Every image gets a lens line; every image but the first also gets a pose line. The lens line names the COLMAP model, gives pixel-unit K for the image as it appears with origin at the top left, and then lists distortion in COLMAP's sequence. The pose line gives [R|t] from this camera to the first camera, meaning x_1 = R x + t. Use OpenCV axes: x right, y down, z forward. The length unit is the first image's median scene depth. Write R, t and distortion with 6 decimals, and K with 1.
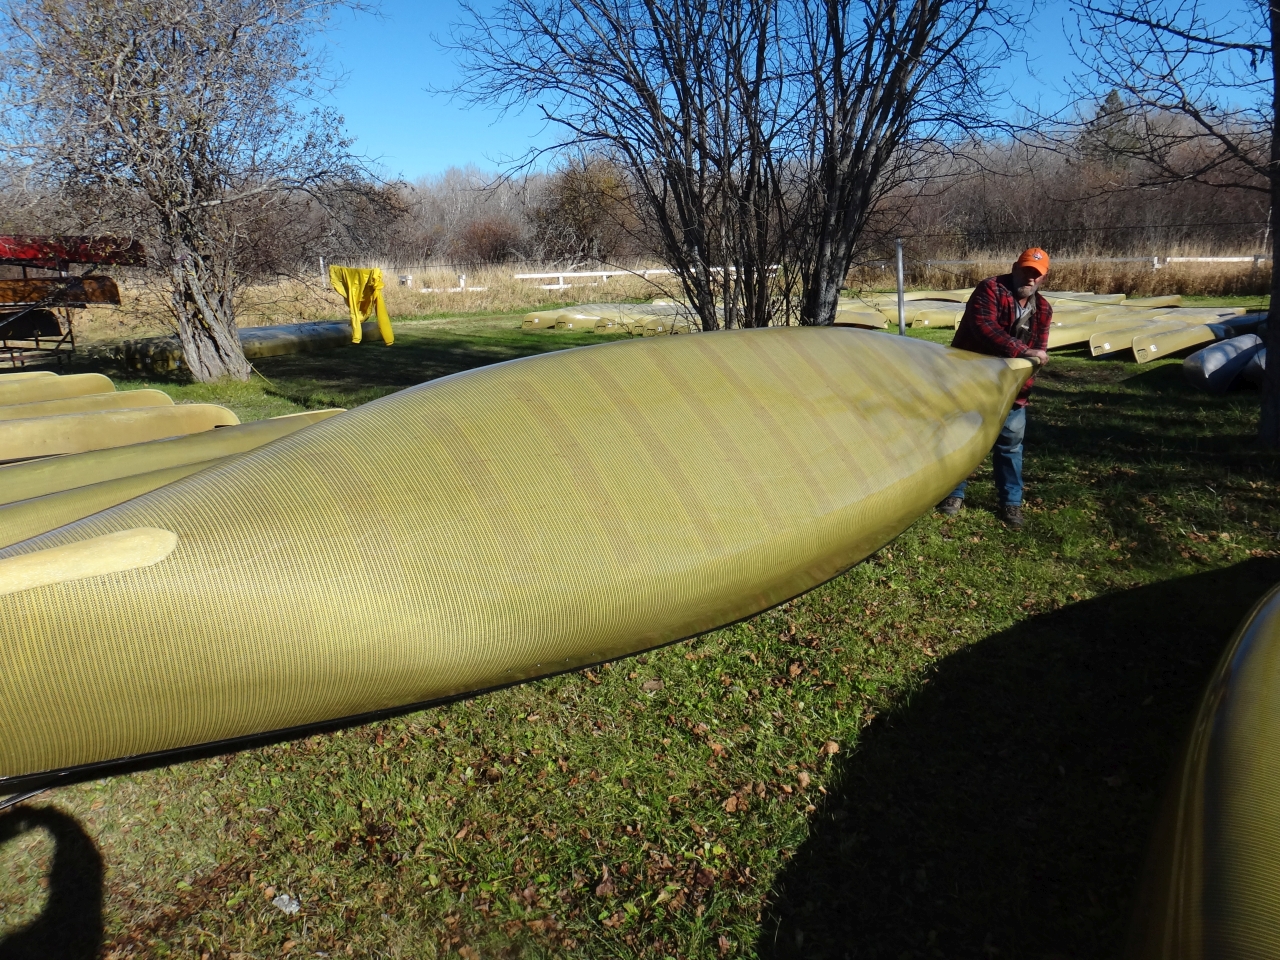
lens RADIAL K [[899.9, 0, 640.0], [0, 899.9, 480.0], [0, 0, 1]] dist [-0.037614, 0.002625]
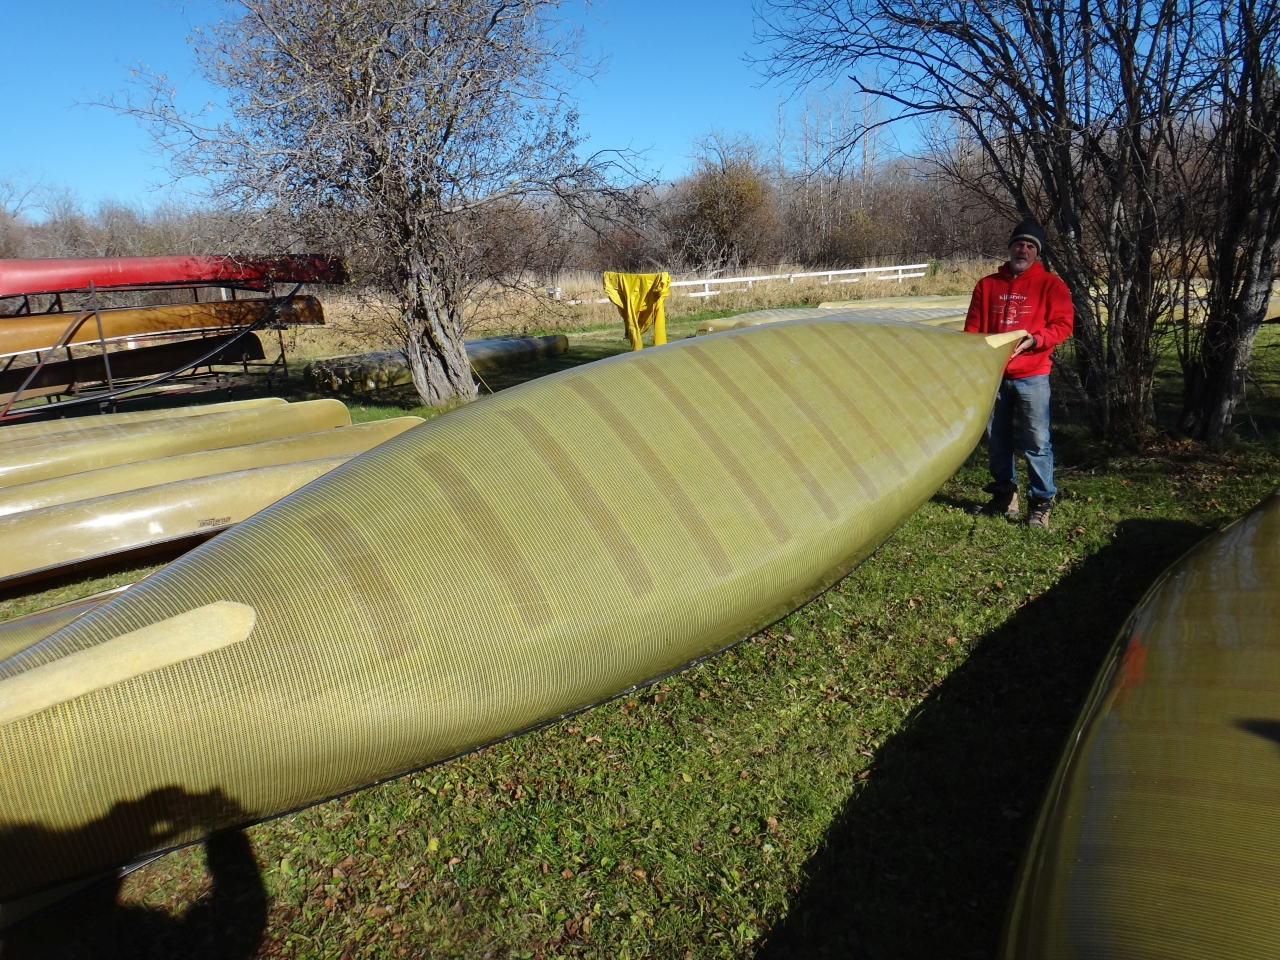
lens RADIAL K [[899.9, 0, 640.0], [0, 899.9, 480.0], [0, 0, 1]] dist [-0.037614, 0.002625]
pose [[0.993434, -0.013902, -0.113563, -0.151916], [0.012931, 0.999873, -0.009282, -0.018116], [0.113677, 0.007752, 0.993487, 0.087707]]
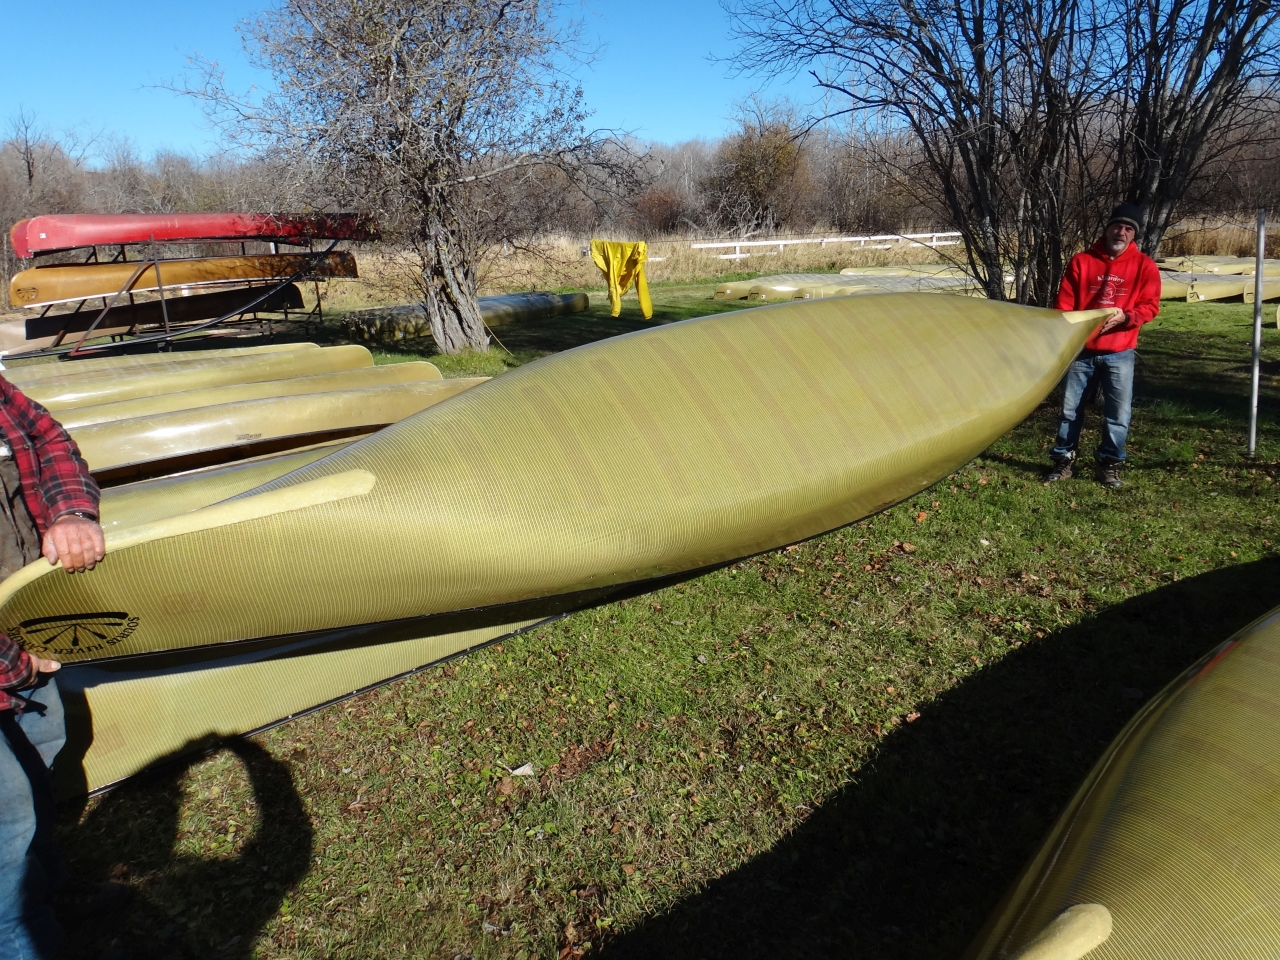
lens RADIAL K [[899.9, 0, 640.0], [0, 899.9, 480.0], [0, 0, 1]] dist [-0.037614, 0.002625]
pose [[0.987002, 0.027939, -0.158262, -0.088927], [-0.022625, 0.999121, 0.035281, -0.004413], [0.159108, -0.031241, 0.986767, 0.001050]]
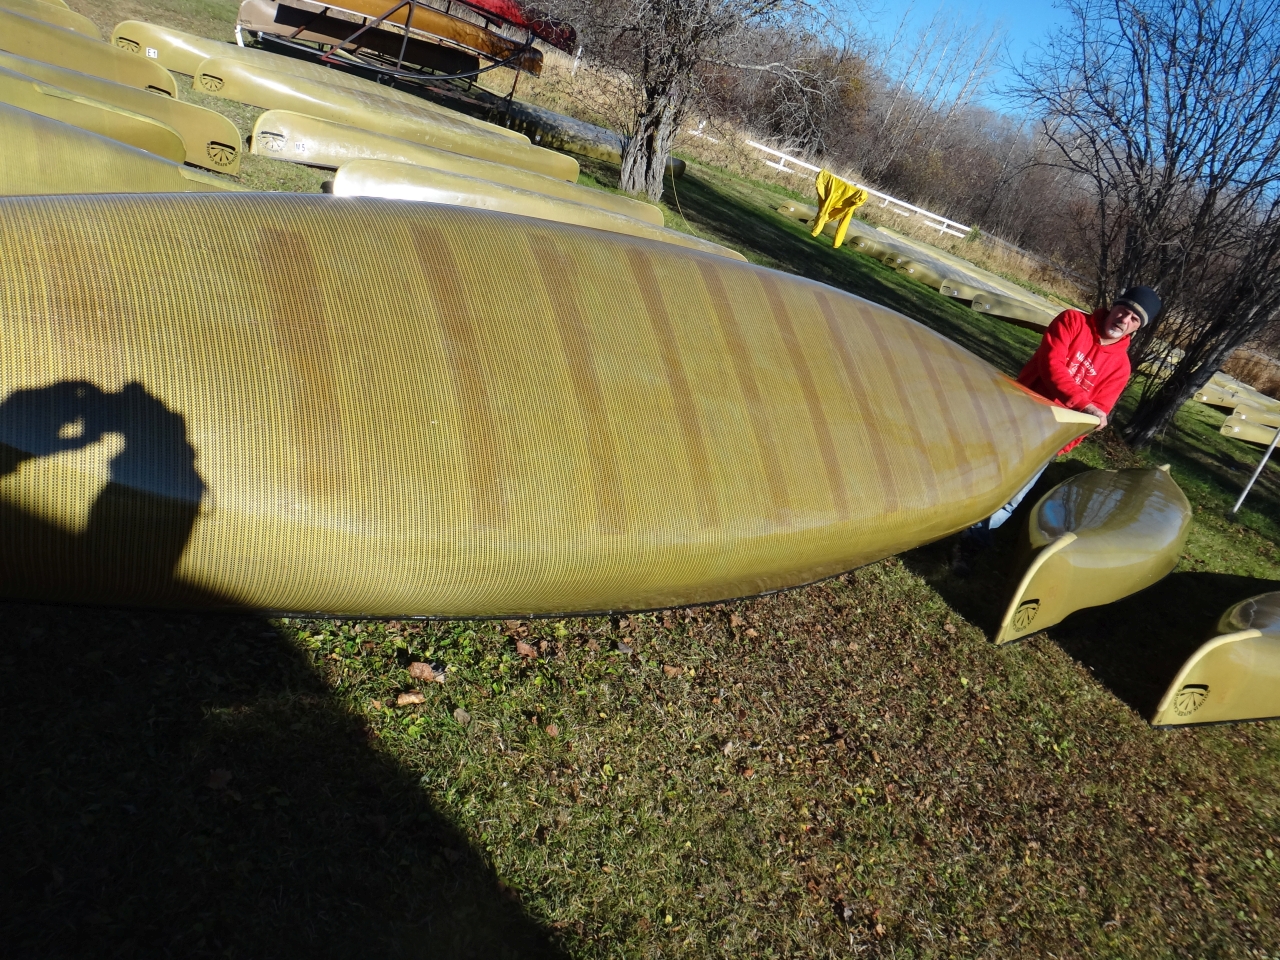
lens RADIAL K [[899.9, 0, 640.0], [0, 899.9, 480.0], [0, 0, 1]] dist [-0.037614, 0.002625]
pose [[0.915794, 0.401484, 0.011489, -0.297907], [-0.398347, 0.904235, 0.153878, 0.041395], [0.051391, -0.145497, 0.988023, -0.208112]]
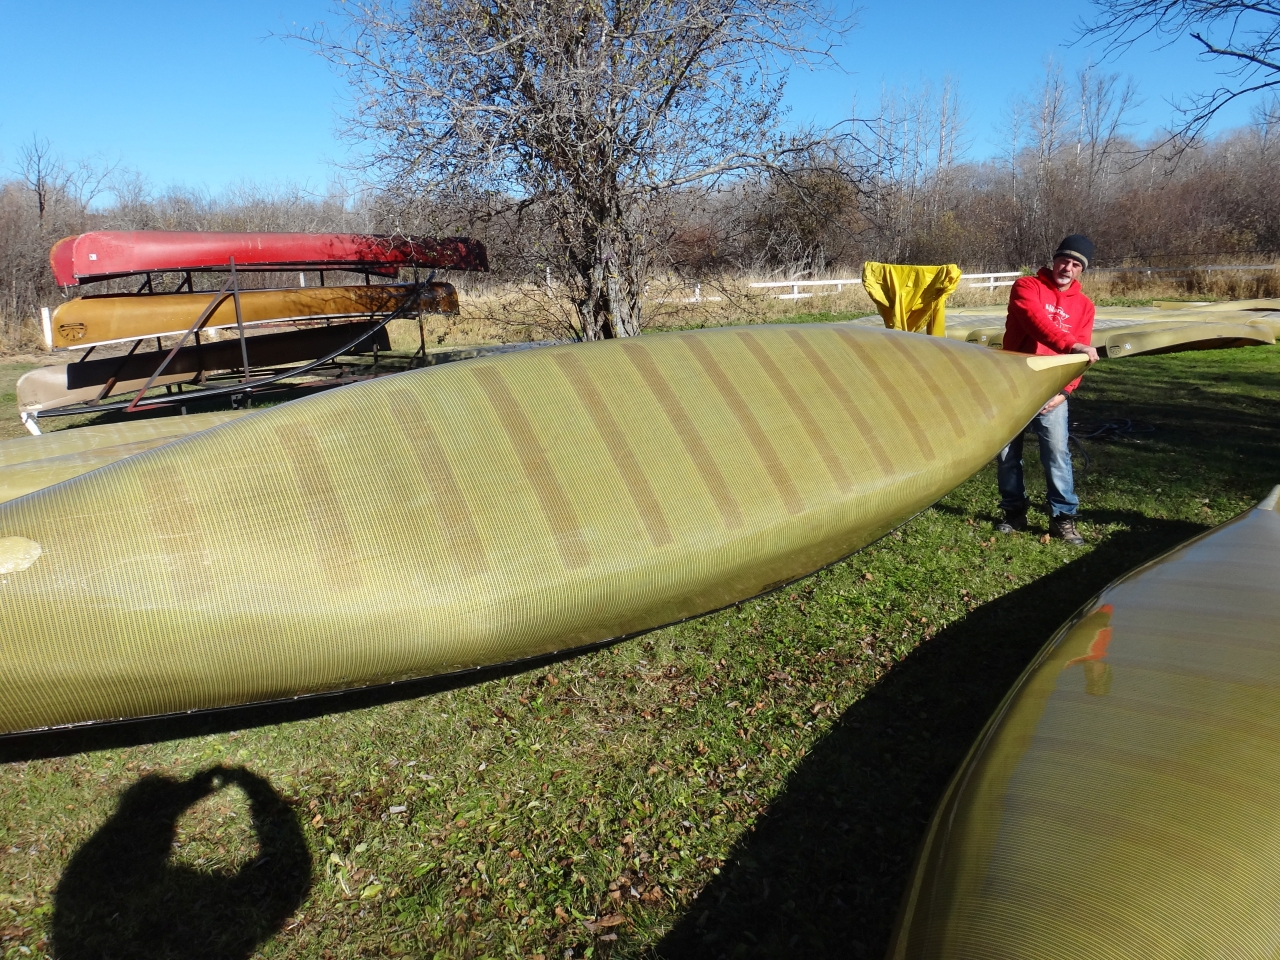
lens RADIAL K [[899.9, 0, 640.0], [0, 899.9, 480.0], [0, 0, 1]] dist [-0.037614, 0.002625]
pose [[0.988131, 0.021622, -0.152084, -0.295325], [-0.023413, 0.999676, -0.009996, -0.033488], [0.151818, 0.013438, 0.988317, 0.170074]]
